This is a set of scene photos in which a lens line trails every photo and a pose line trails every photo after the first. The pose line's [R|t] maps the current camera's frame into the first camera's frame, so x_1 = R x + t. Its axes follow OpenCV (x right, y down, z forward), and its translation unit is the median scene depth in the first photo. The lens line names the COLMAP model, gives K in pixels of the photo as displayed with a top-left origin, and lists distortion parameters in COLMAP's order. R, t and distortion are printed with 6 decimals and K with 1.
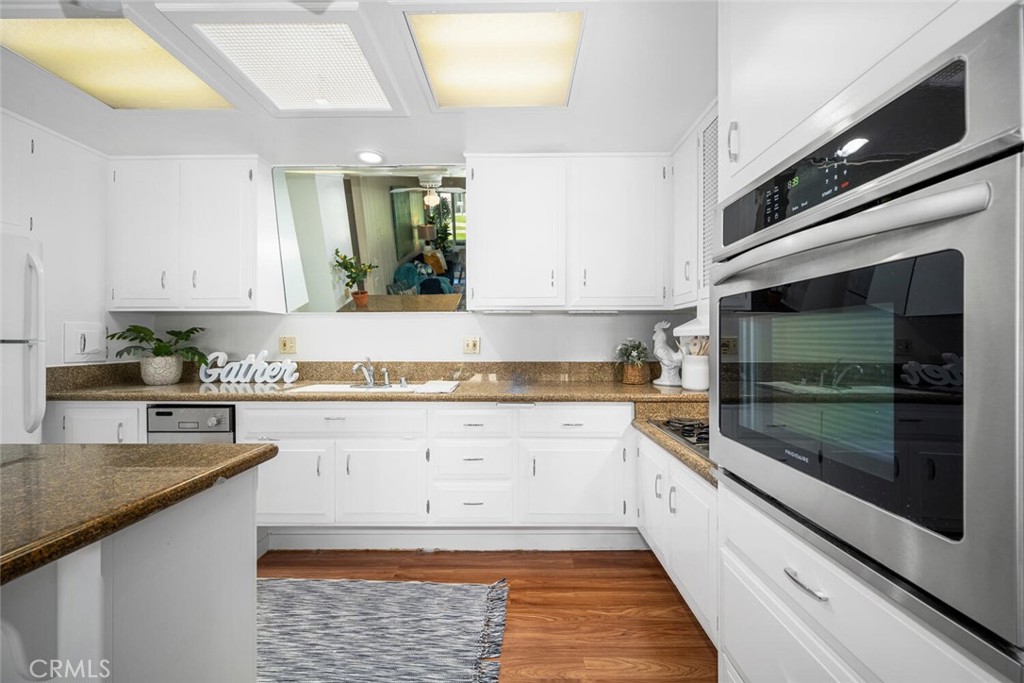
lens RADIAL K [[408.1, 0, 511.8], [0, 408.1, 337.6], [0, 0, 1]] dist [0.000764, 0.000450]
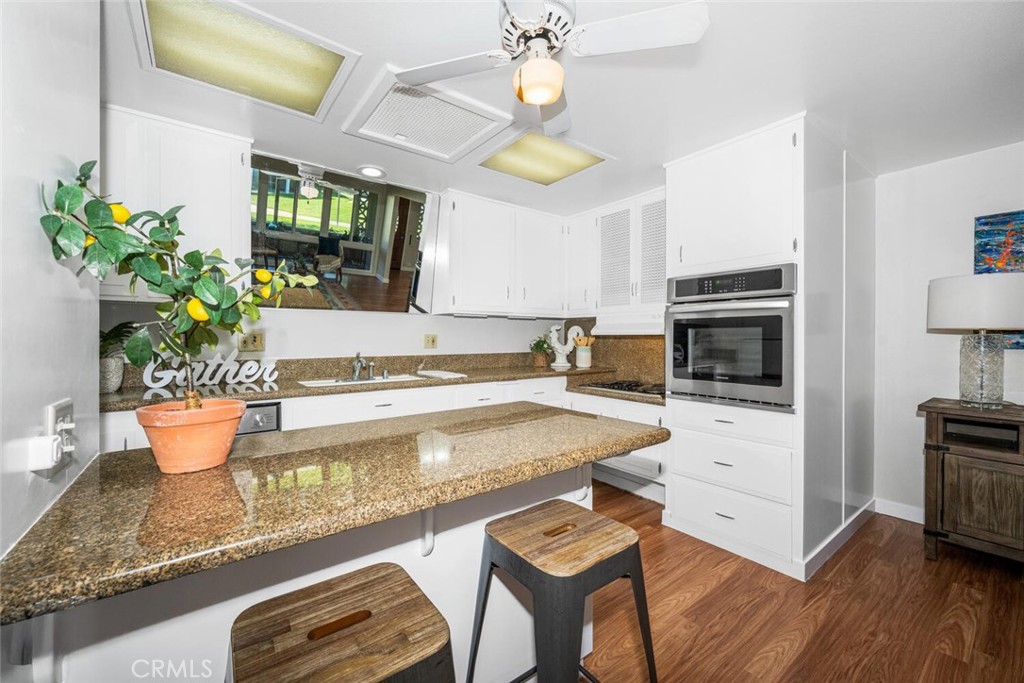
lens RADIAL K [[408.1, 0, 511.8], [0, 408.1, 337.6], [0, 0, 1]] dist [0.000764, 0.000450]
pose [[0.797564, -0.002455, 0.603229, -0.684785], [-0.004468, 0.999940, 0.009977, -0.006297], [-0.603218, -0.010653, 0.797505, -0.120951]]
